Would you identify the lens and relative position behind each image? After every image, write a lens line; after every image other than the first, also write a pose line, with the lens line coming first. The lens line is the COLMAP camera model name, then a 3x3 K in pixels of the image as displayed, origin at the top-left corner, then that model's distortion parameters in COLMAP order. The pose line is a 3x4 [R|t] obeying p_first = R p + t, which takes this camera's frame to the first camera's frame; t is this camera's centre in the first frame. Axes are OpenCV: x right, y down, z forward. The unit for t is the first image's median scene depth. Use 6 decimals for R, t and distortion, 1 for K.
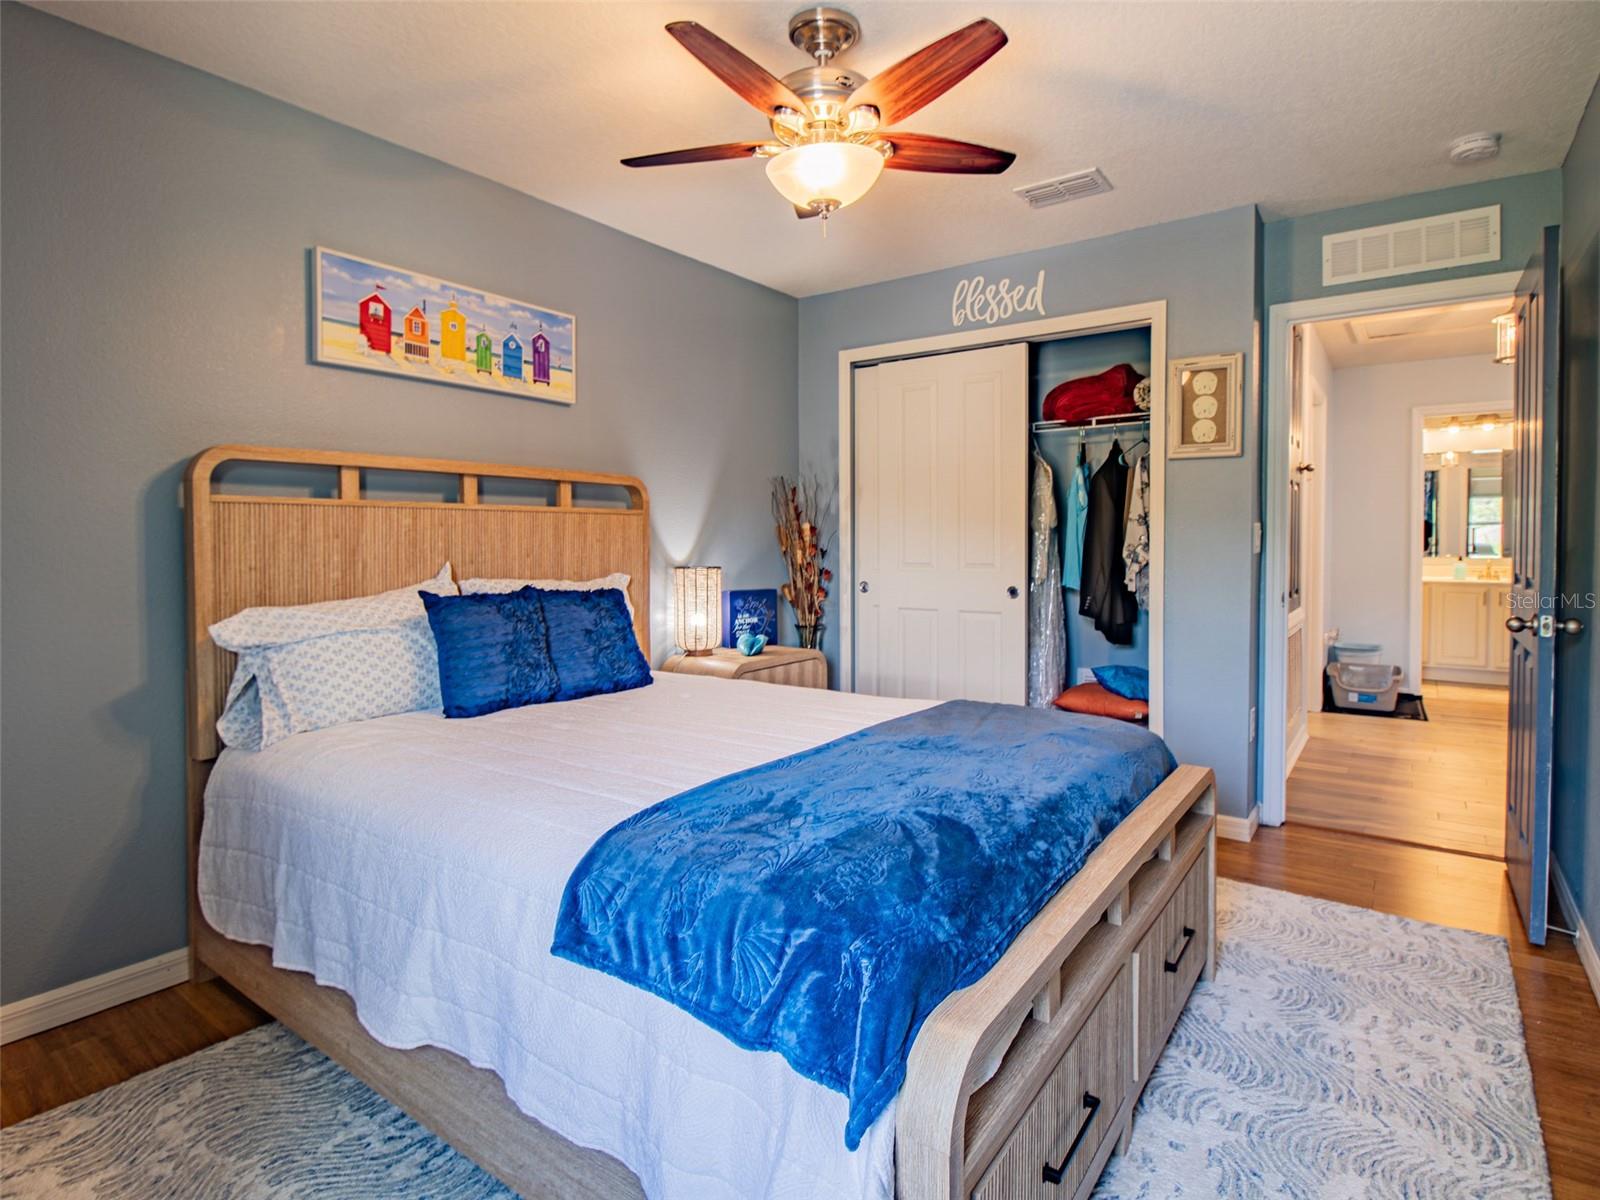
lens RADIAL K [[841.4, 0, 803.8], [0, 841.4, 562.0], [0, 0, 1]] dist [0.000586, -0.014882]
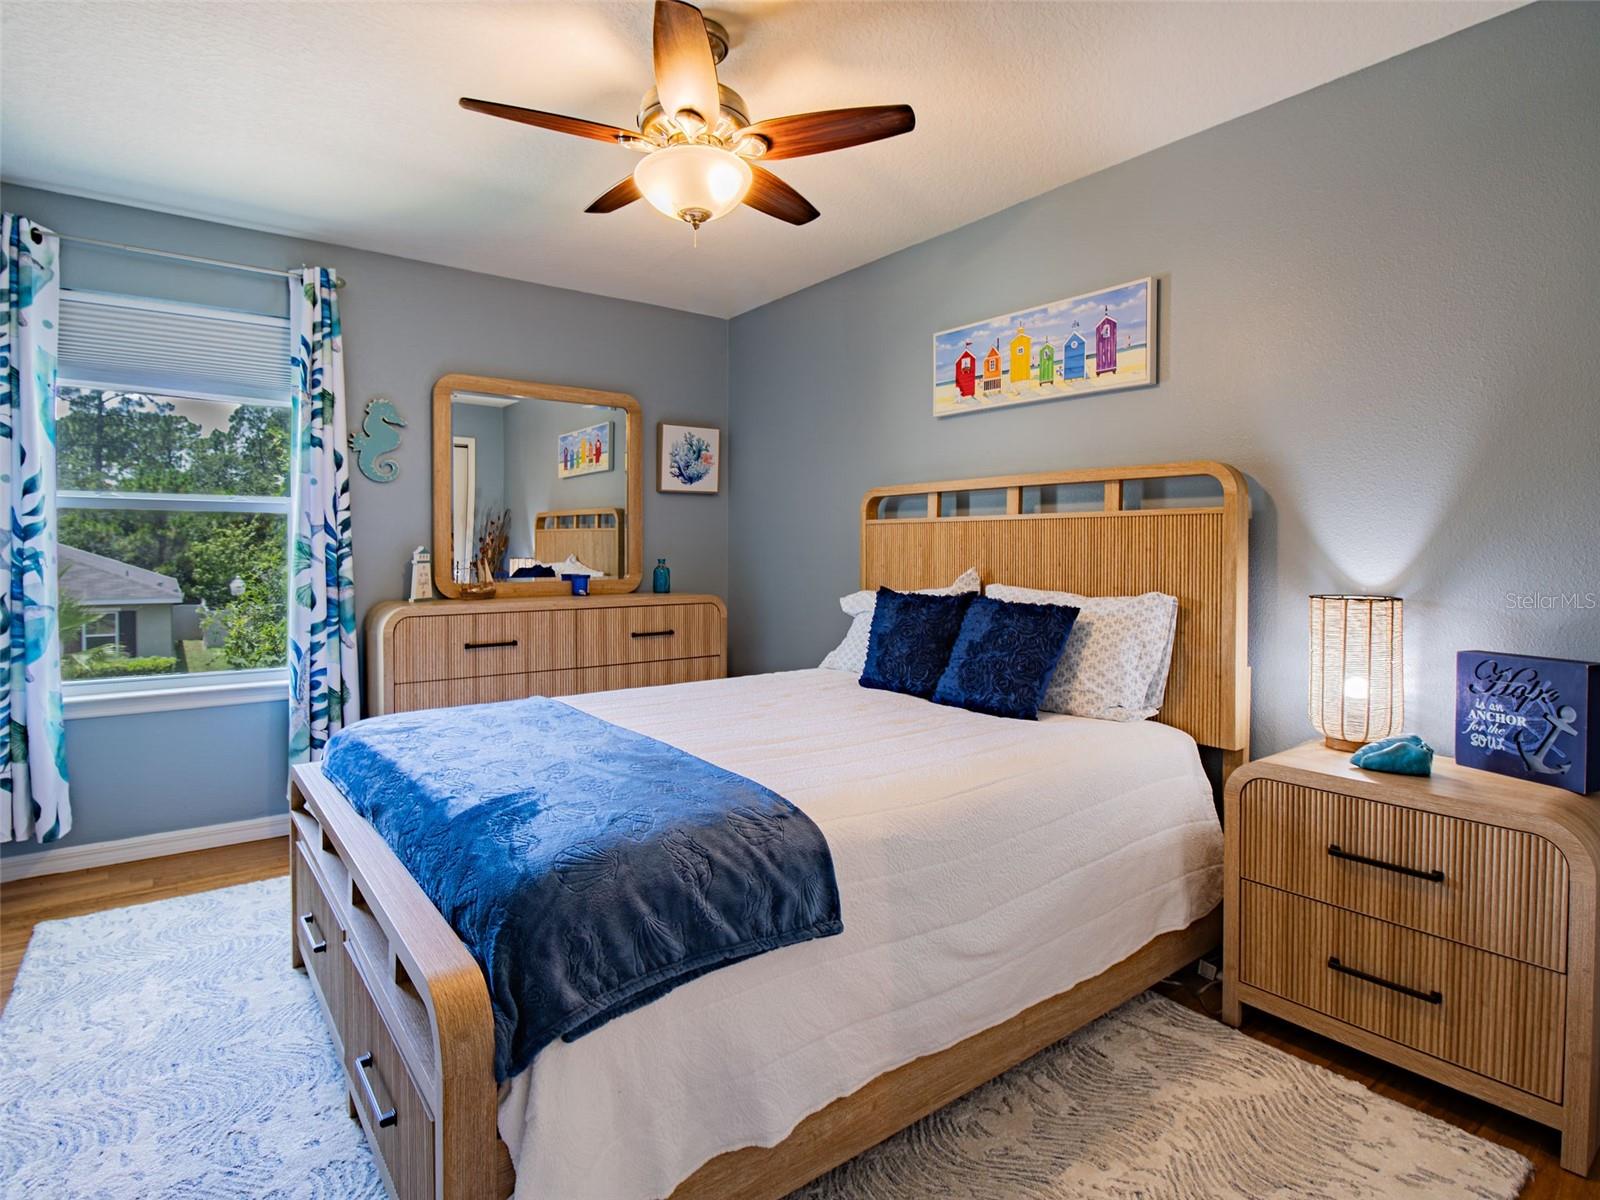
lens RADIAL K [[841.4, 0, 803.8], [0, 841.4, 562.0], [0, 0, 1]] dist [0.000586, -0.014882]
pose [[-0.286504, 0.020225, -0.957866, 0.681605], [-0.024444, 0.999297, 0.028411, -0.031832], [0.957767, 0.031554, -0.285808, 1.016700]]
